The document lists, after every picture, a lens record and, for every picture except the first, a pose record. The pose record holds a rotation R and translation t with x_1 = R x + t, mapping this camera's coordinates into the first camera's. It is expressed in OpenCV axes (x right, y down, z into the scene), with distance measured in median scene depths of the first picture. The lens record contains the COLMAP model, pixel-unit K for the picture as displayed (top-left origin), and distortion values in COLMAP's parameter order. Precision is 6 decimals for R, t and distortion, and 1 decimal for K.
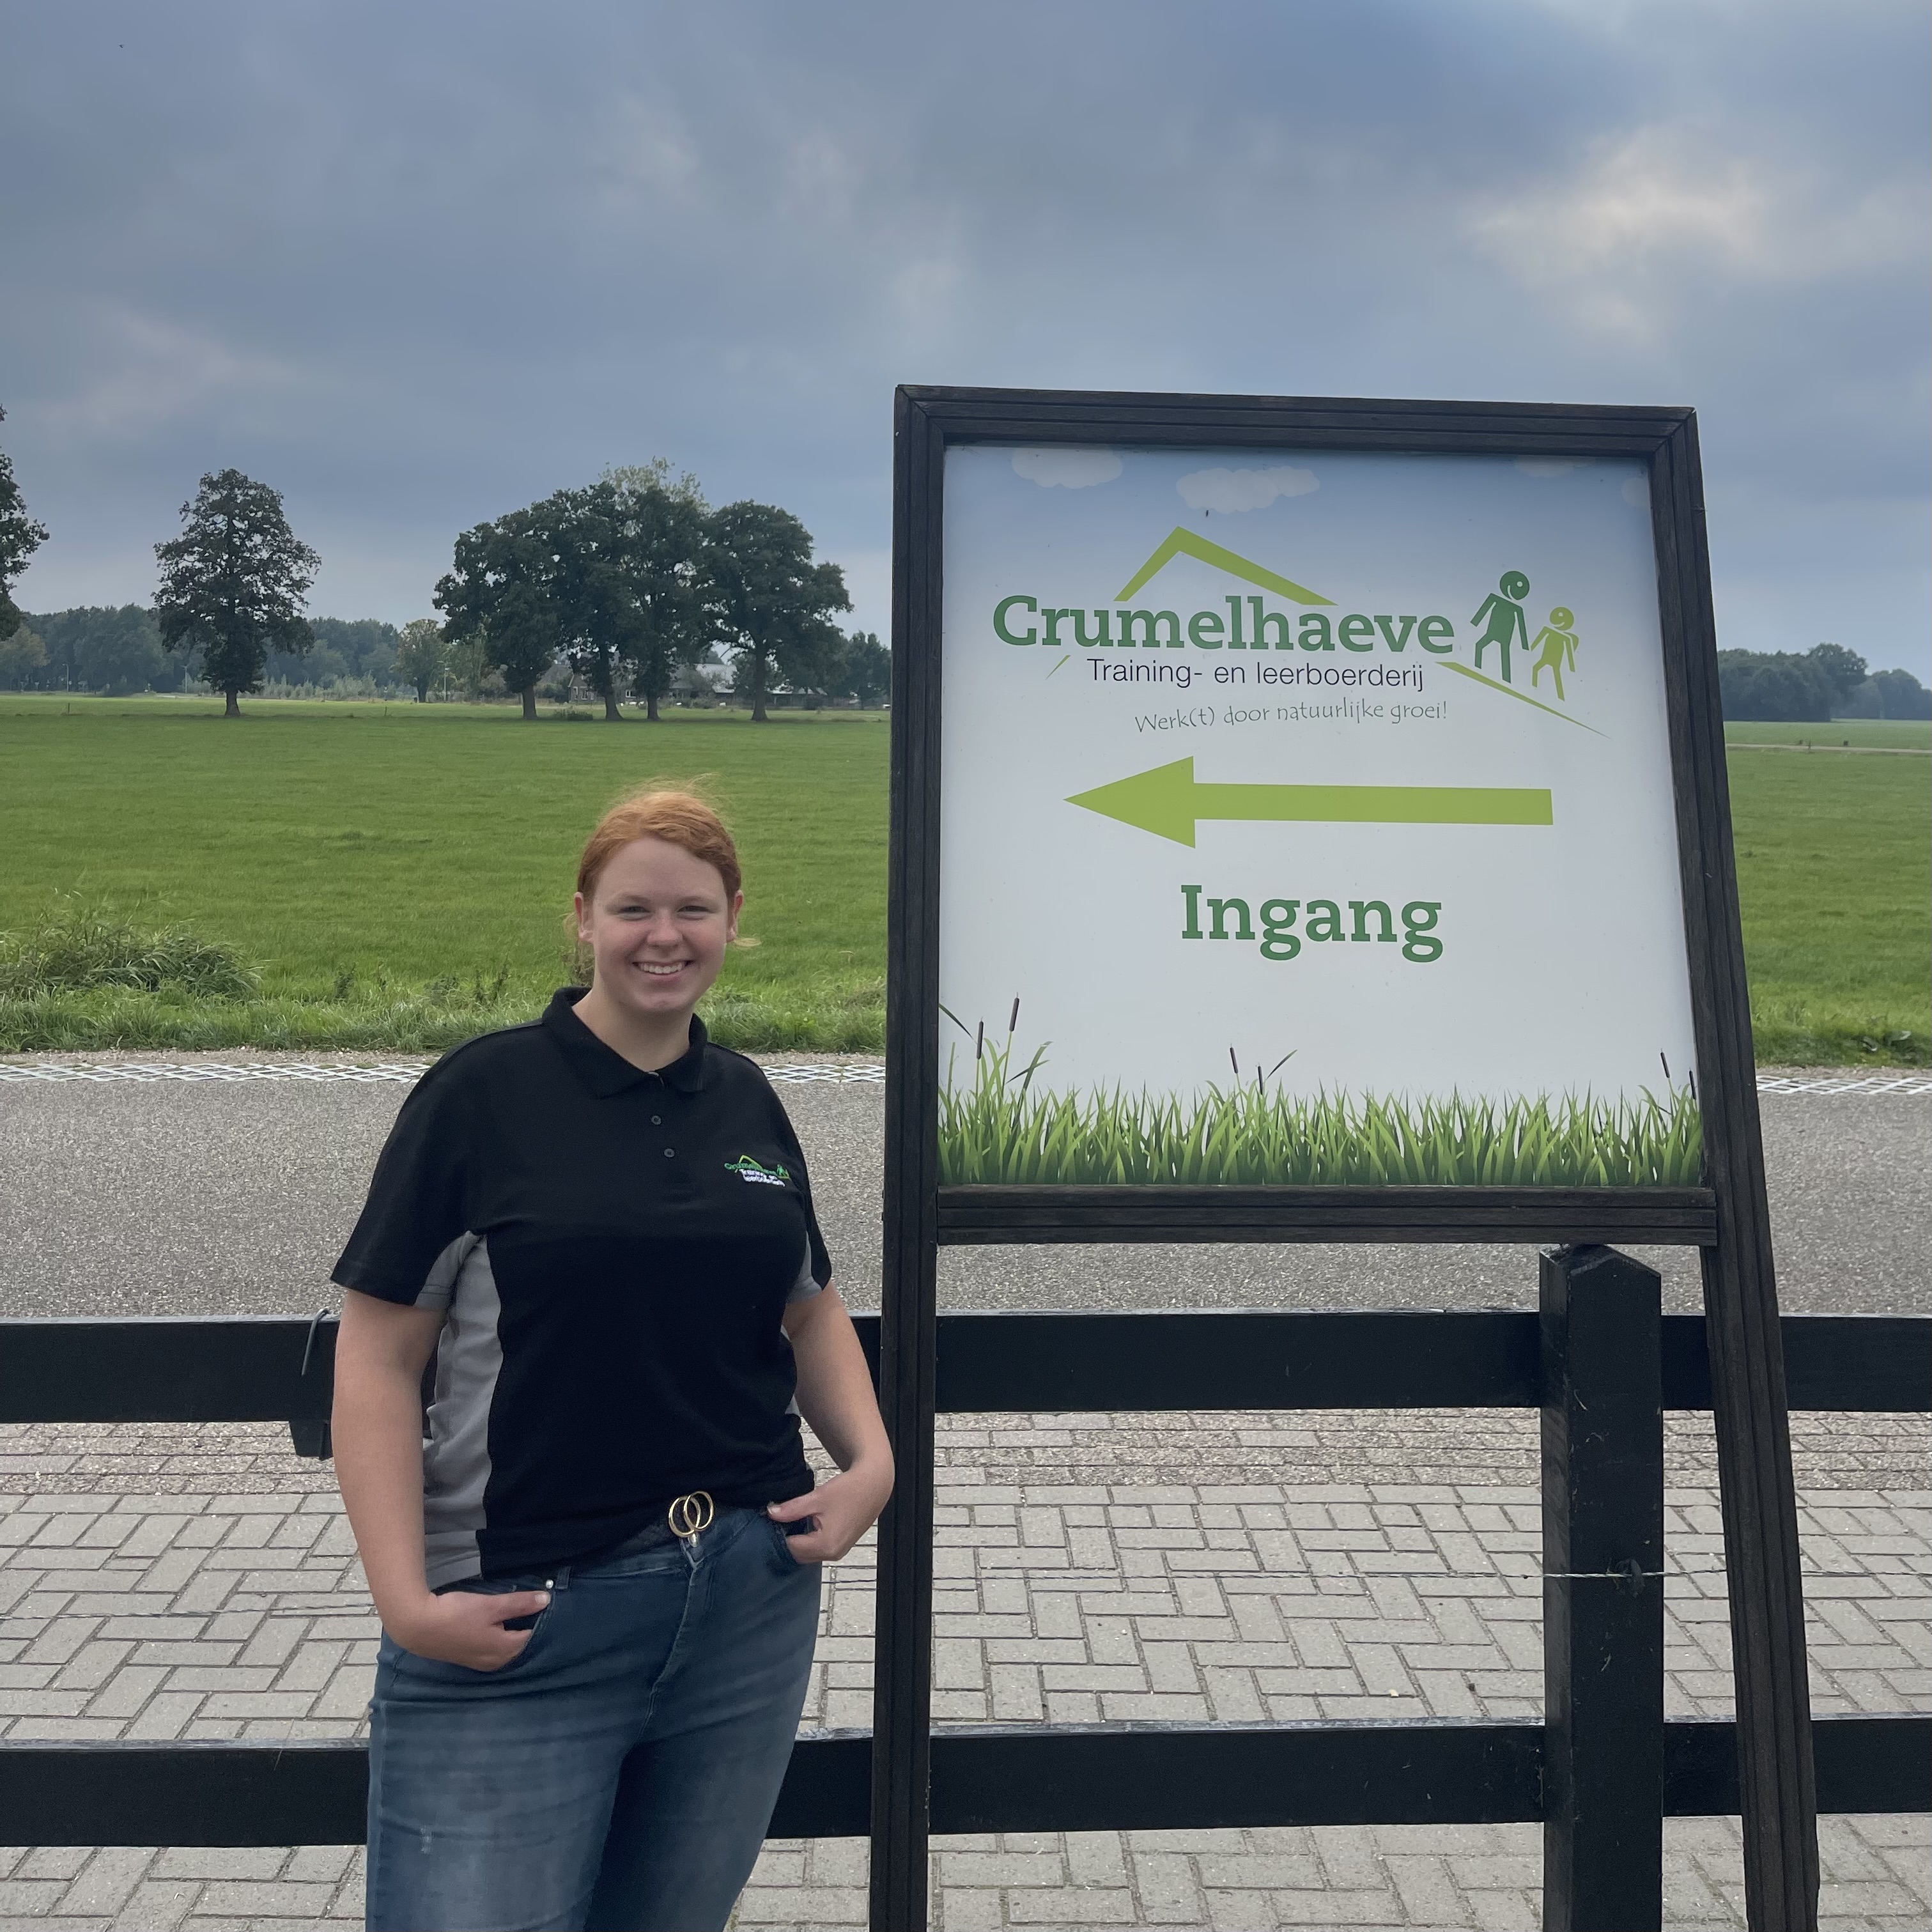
lens RADIAL K [[2455.6, 0, 966.9], [0, 2455.6, 686.0], [0, 0, 1]] dist [0.103823, -0.163266]
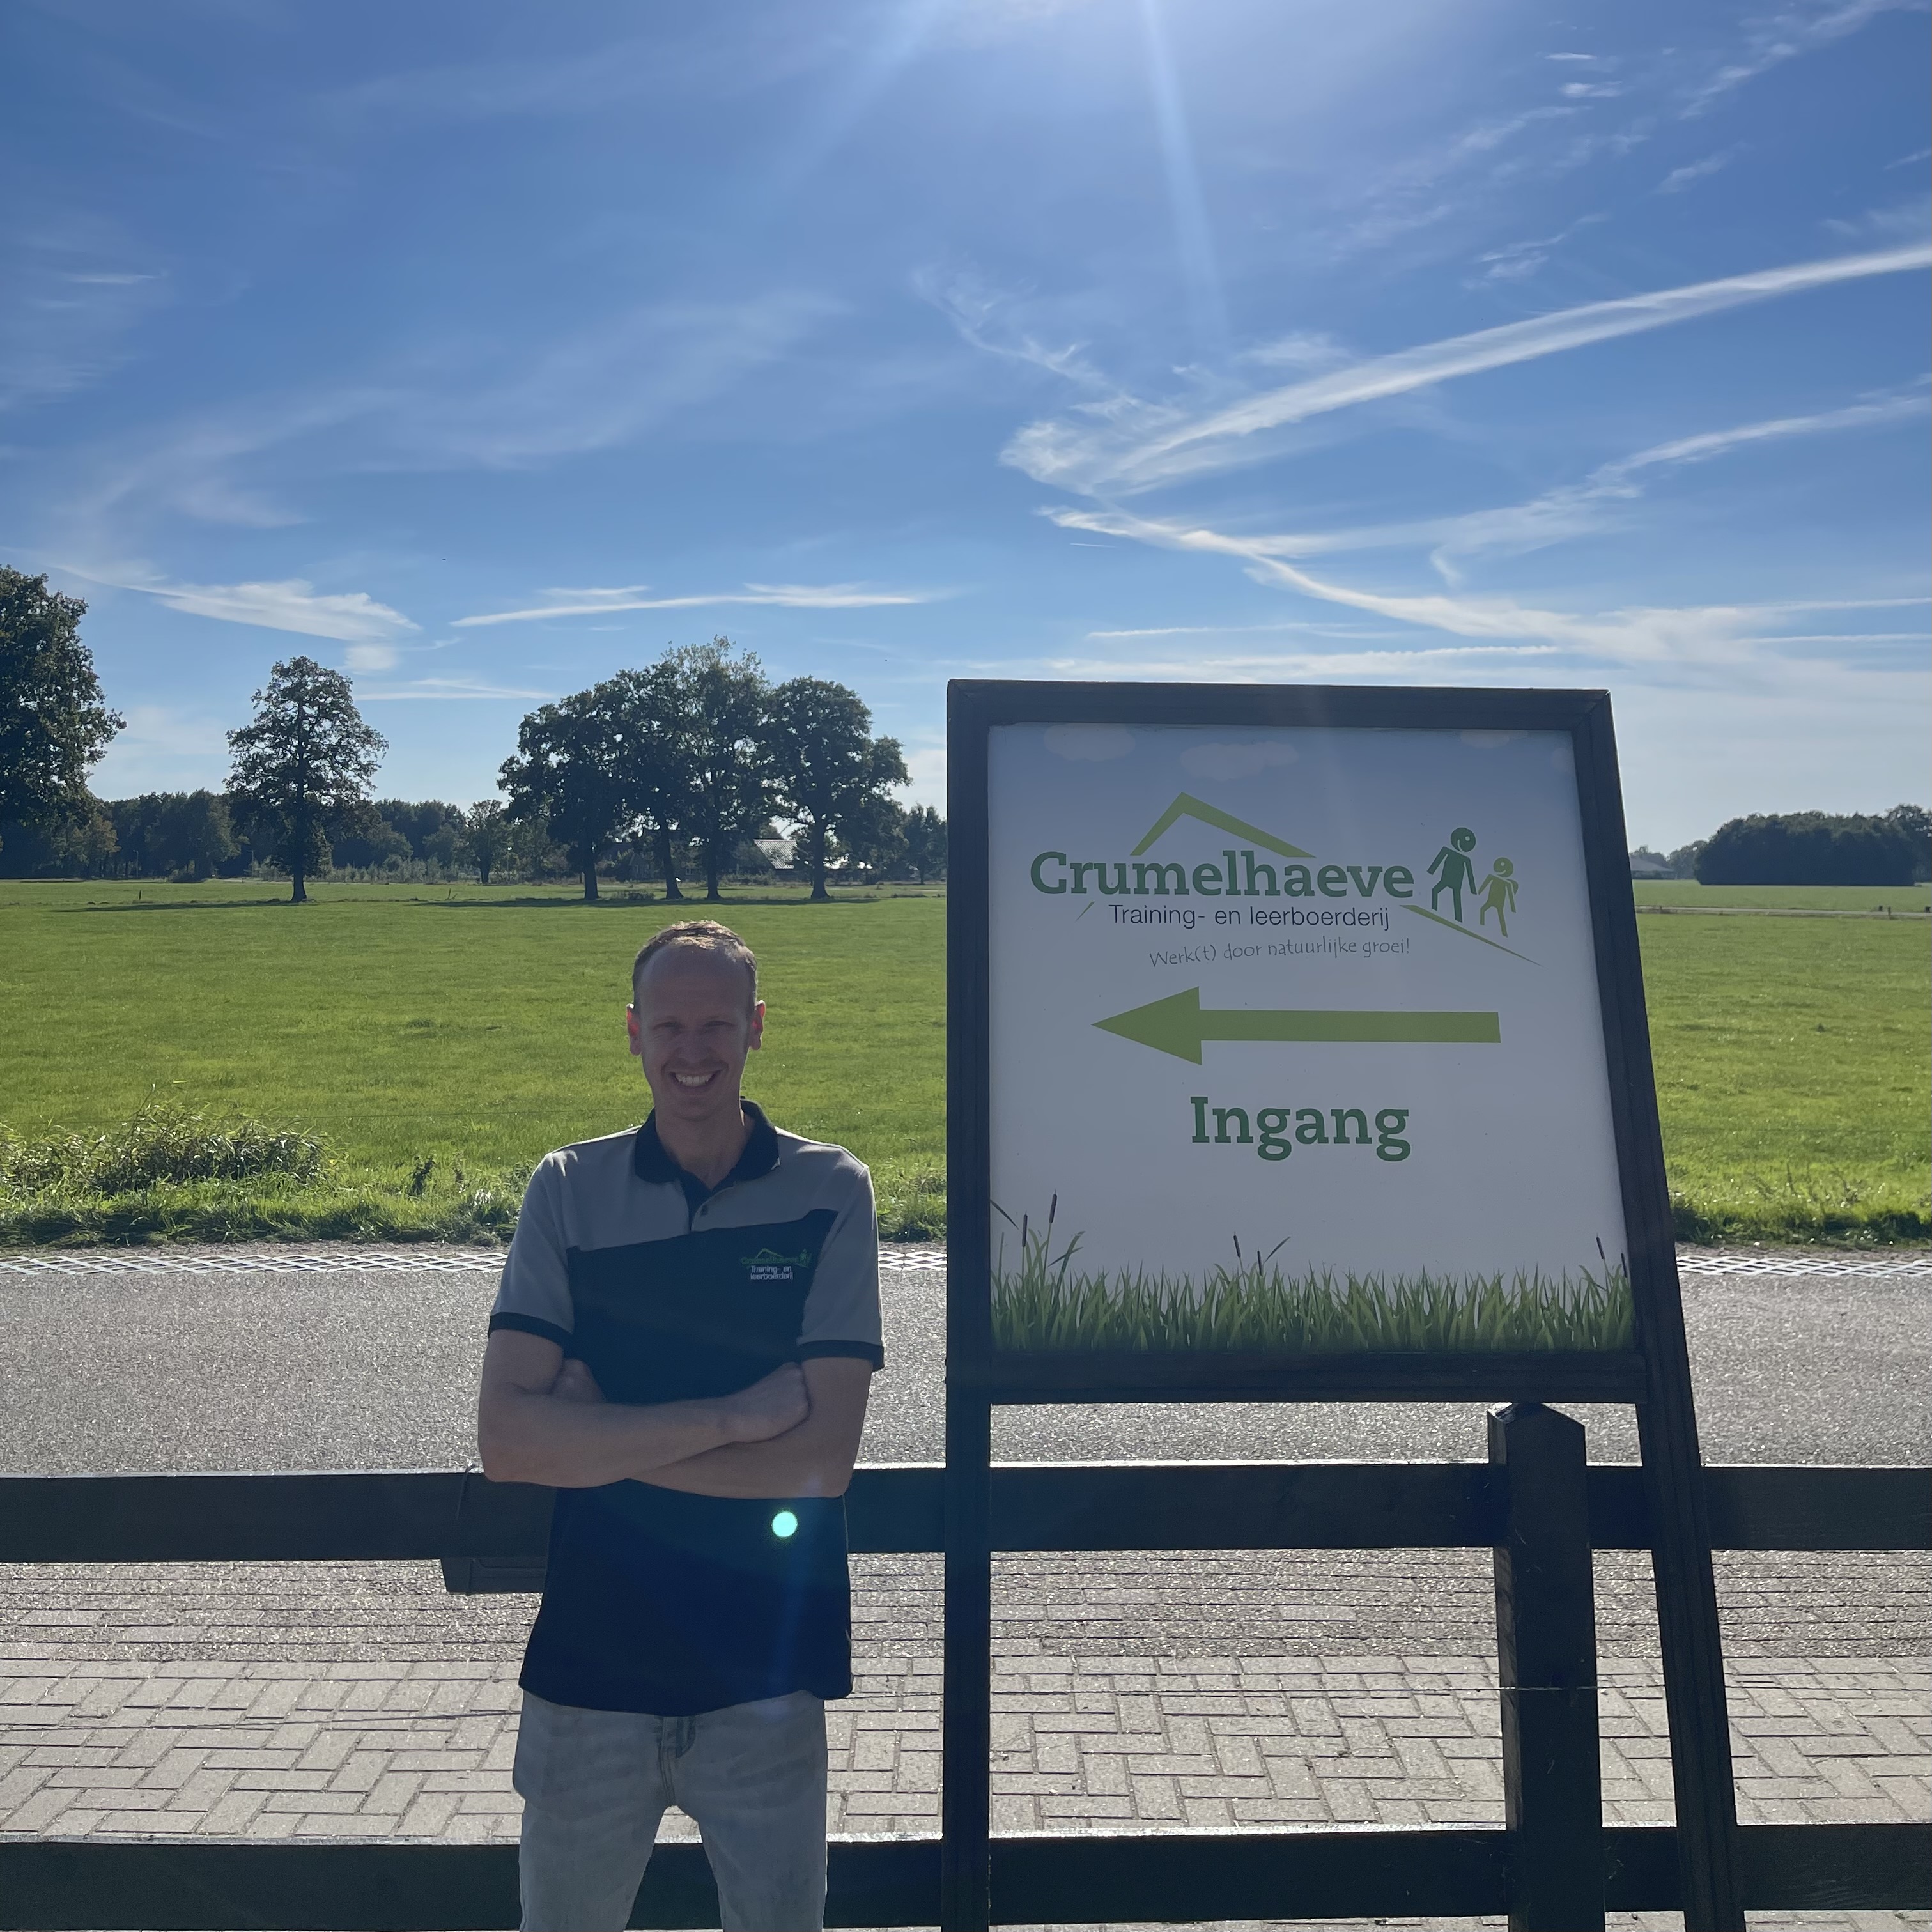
lens RADIAL K [[2543.7, 0, 1033.4], [0, 2543.7, 603.0], [0, 0, 1]] dist [0.074078, -0.023402]
pose [[0.999957, -0.009009, 0.002087, 0.004799], [0.009164, 0.995689, -0.092303, -0.018304], [-0.001247, 0.092318, 0.995729, -0.104949]]
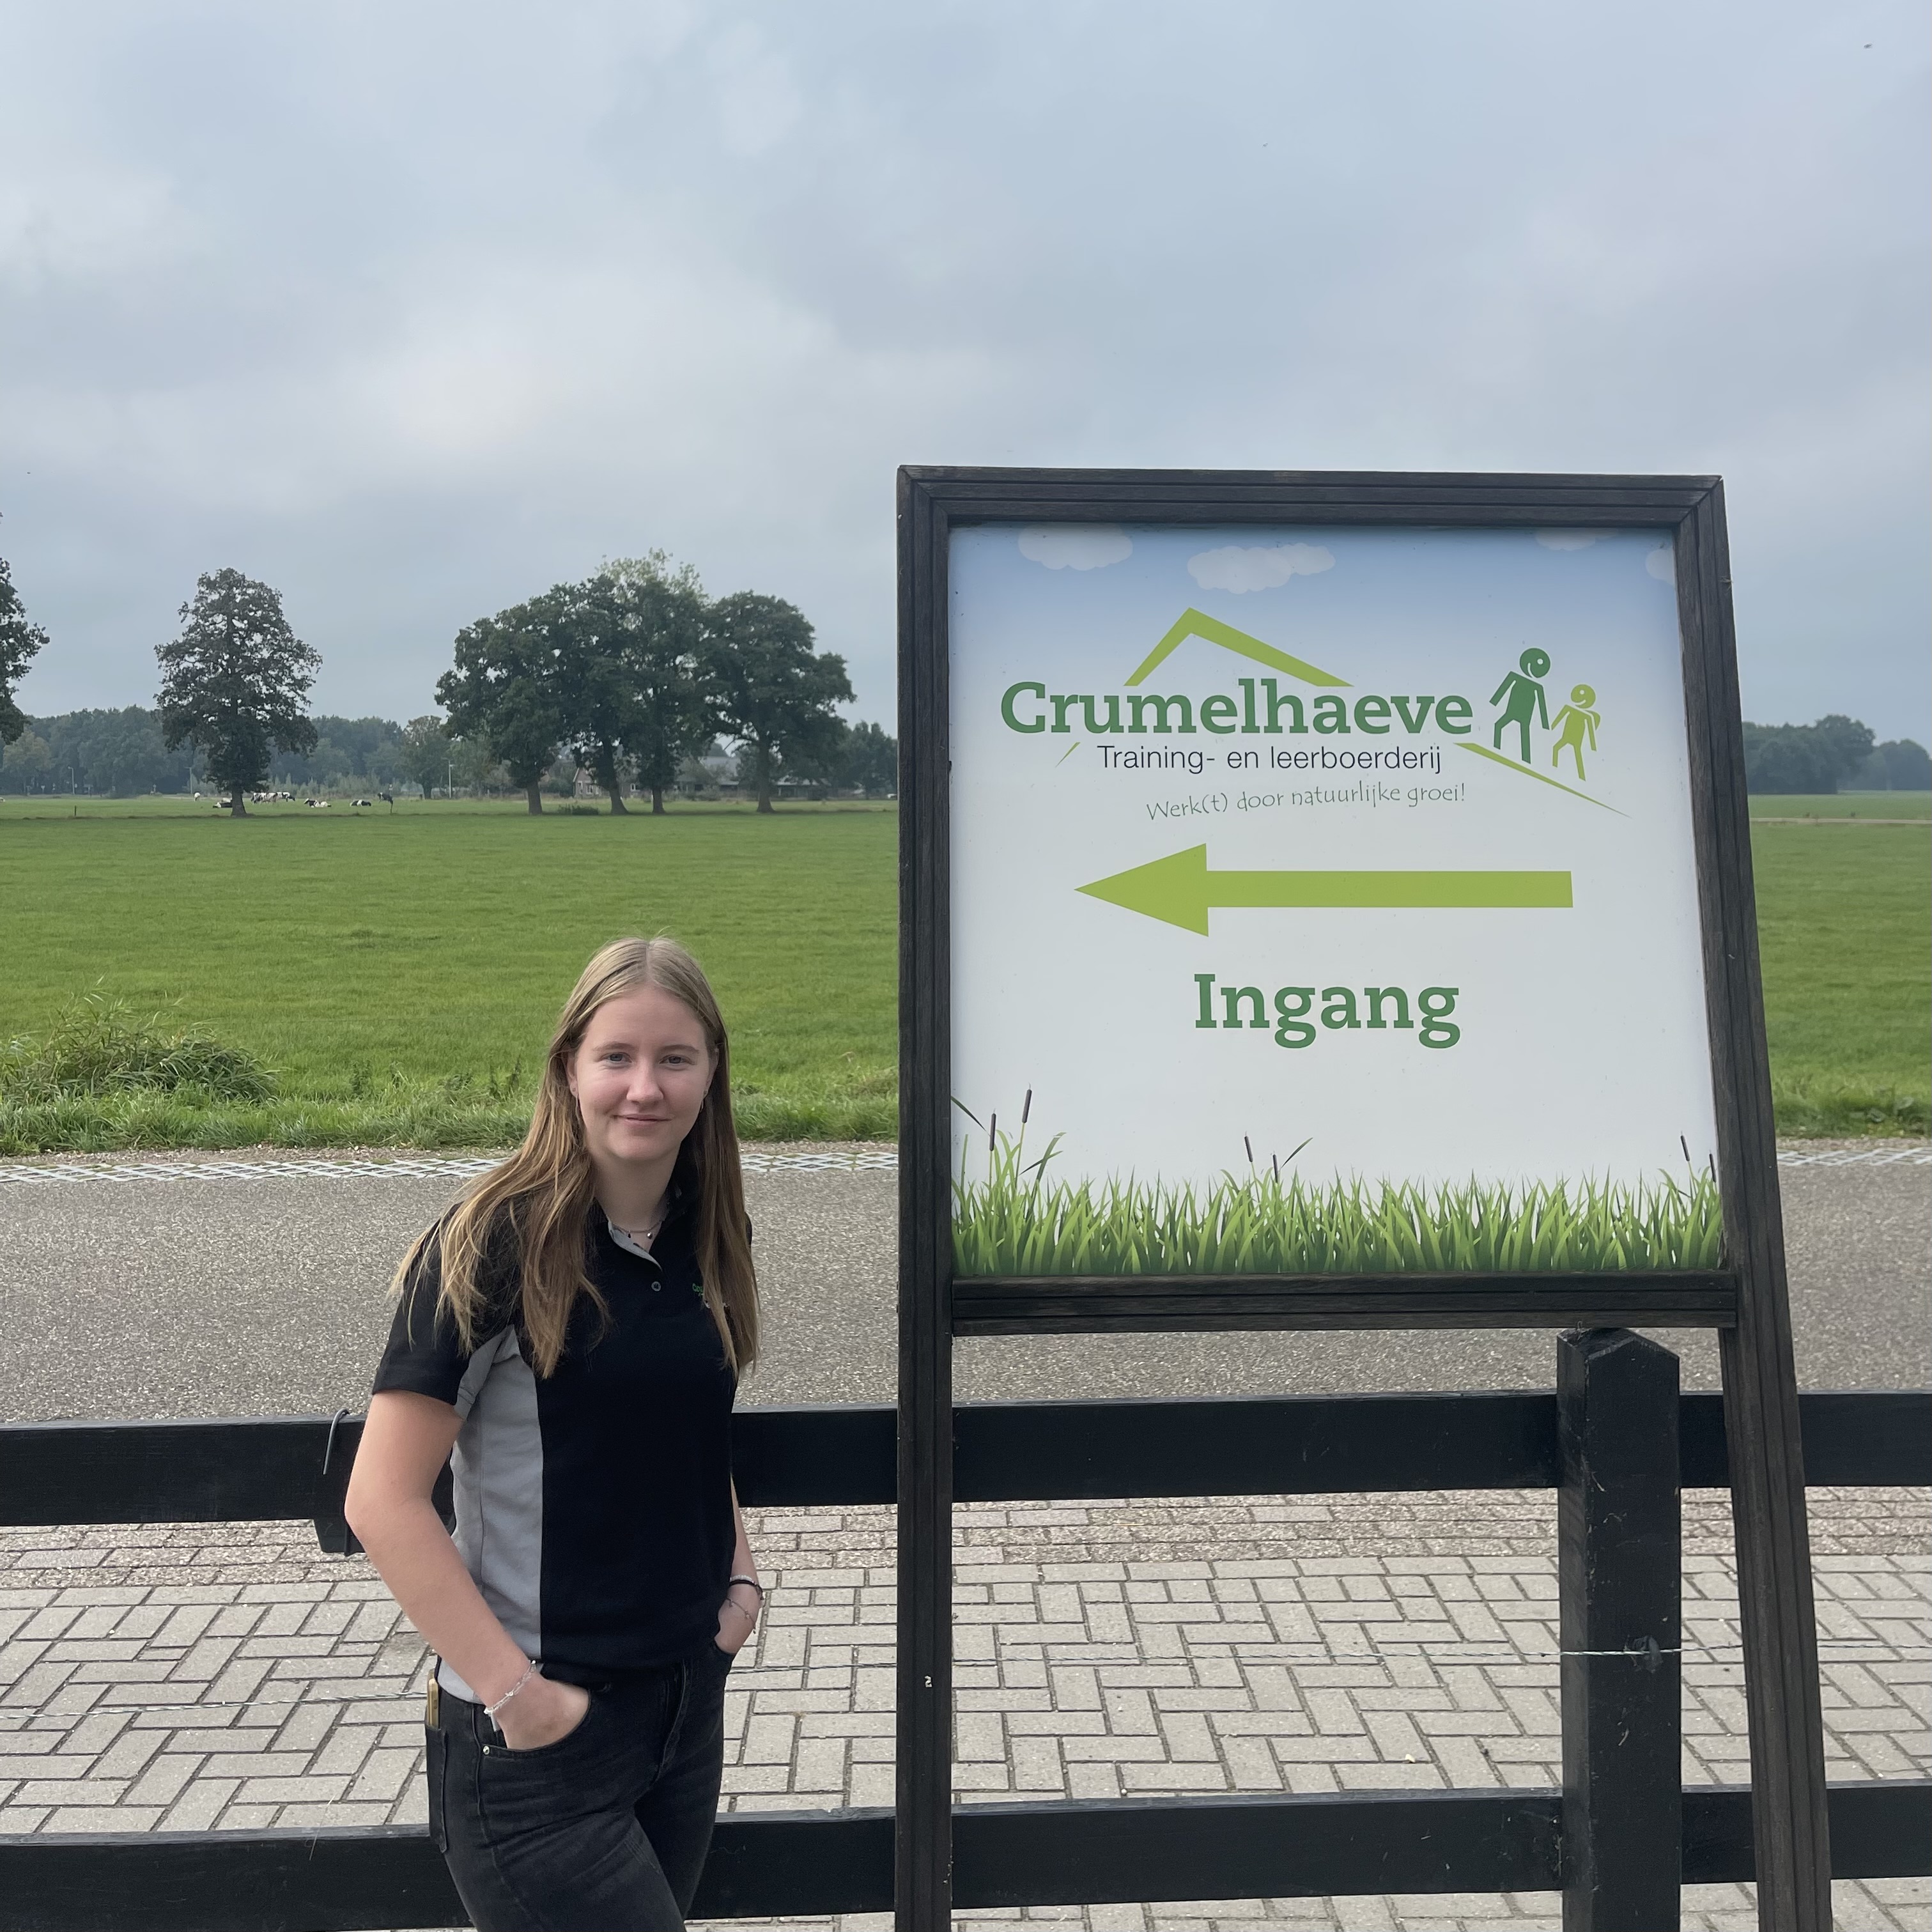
lens RADIAL K [[2450.4, 0, 959.5], [0, 2450.4, 899.7], [0, 0, 1]] dist [0.080977, -0.264873]
pose [[0.999847, -0.016526, -0.005685, -0.000409], [0.016794, 0.998558, 0.050992, -0.000307], [0.004834, -0.051079, 0.998683, 0.010303]]
